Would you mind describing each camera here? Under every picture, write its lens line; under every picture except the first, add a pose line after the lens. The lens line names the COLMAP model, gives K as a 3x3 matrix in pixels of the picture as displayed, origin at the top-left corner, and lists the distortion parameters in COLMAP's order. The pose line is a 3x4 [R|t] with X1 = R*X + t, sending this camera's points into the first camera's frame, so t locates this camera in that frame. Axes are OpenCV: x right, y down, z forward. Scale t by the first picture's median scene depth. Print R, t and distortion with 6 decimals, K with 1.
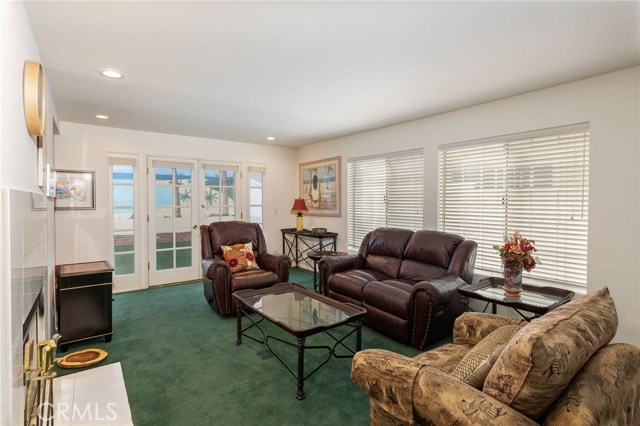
lens RADIAL K [[311.5, 0, 320.1], [0, 311.5, 202.9], [0, 0, 1]] dist [-0.114873, 0.000009]
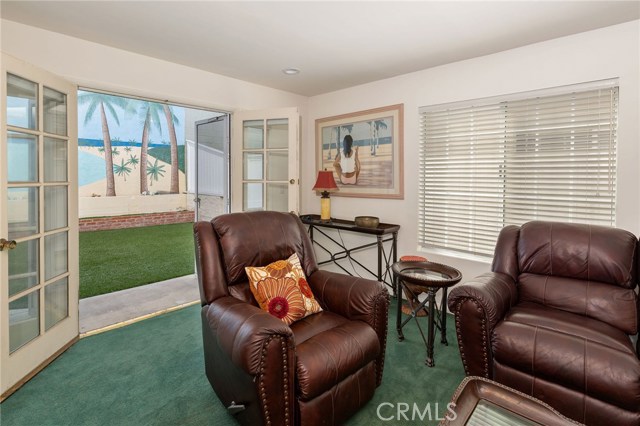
lens RADIAL K [[358.6, 0, 319.5], [0, 358.6, 174.5], [0, 0, 1]] dist [0.000259, -0.000364]
pose [[0.995697, -0.001403, 0.092661, -0.149163], [0.001938, 0.999982, -0.005680, -0.001039], [-0.092651, 0.005835, 0.995682, 0.249643]]
